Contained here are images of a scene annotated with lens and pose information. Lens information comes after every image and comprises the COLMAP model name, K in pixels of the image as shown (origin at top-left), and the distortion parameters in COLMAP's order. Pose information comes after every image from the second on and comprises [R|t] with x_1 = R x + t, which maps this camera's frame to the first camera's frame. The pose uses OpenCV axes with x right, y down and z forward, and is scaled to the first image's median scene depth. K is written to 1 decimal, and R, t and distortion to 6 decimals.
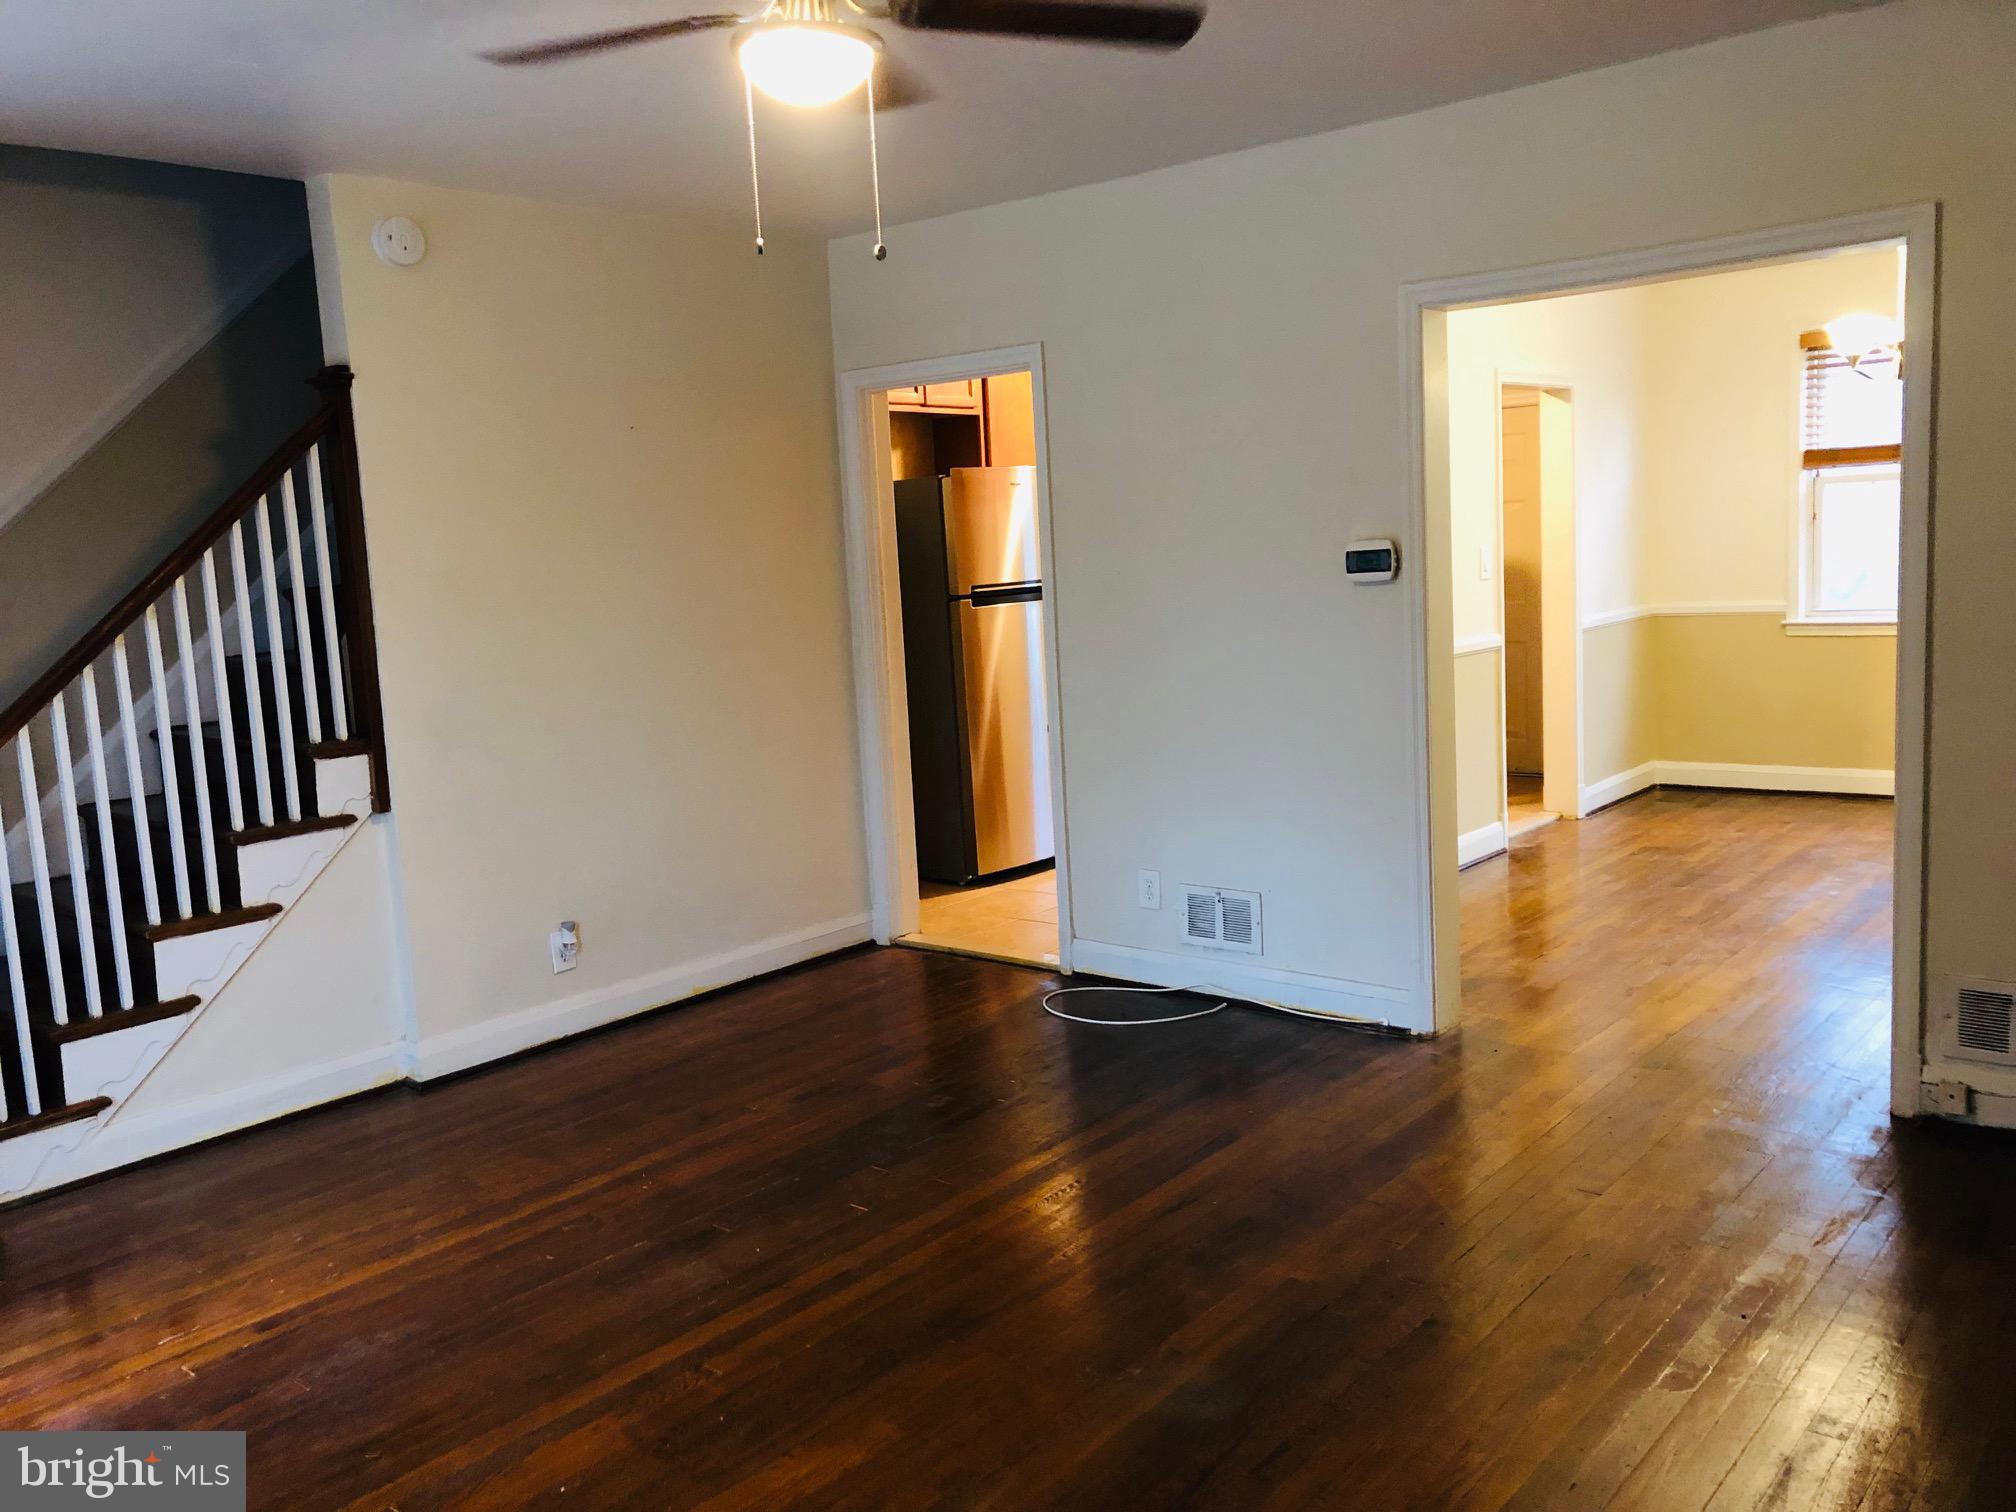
lens RADIAL K [[1646.6, 0, 1013.3], [0, 1646.6, 760.6], [0, 0, 1]] dist [0.040540, -0.047052]
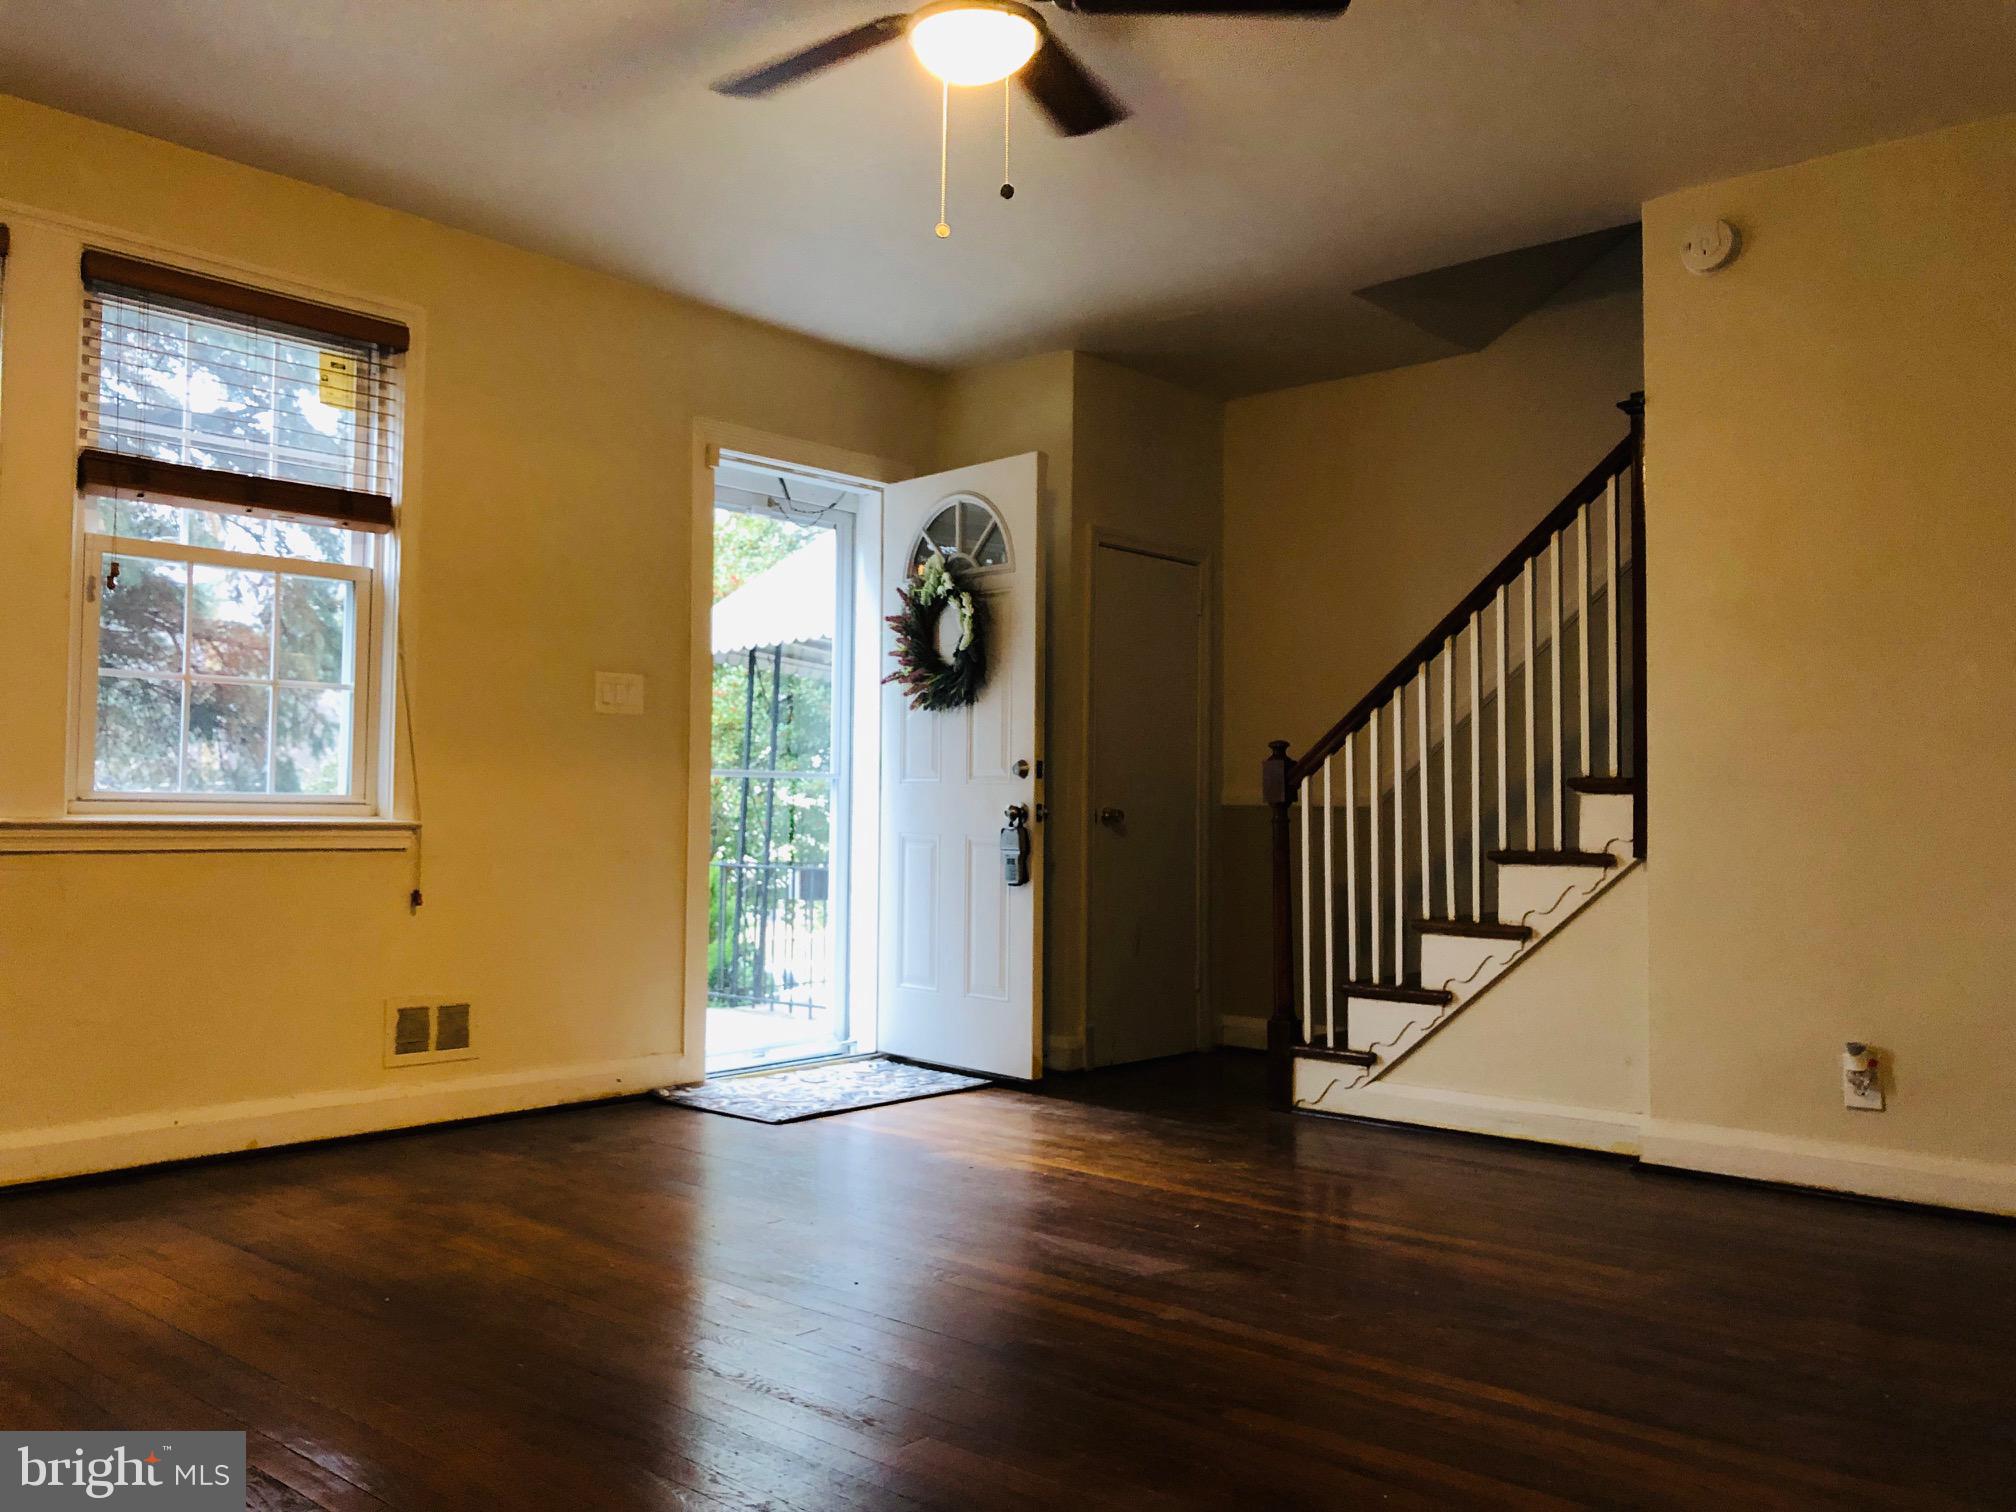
lens RADIAL K [[1646.6, 0, 1019.9], [0, 1646.6, 749.6], [0, 0, 1]] dist [0.040540, -0.047052]
pose [[0.006624, 0.013628, -0.999885, 0.566495], [-0.149946, 0.988615, 0.012481, 0.011811], [0.988672, 0.149846, 0.008593, 0.653938]]
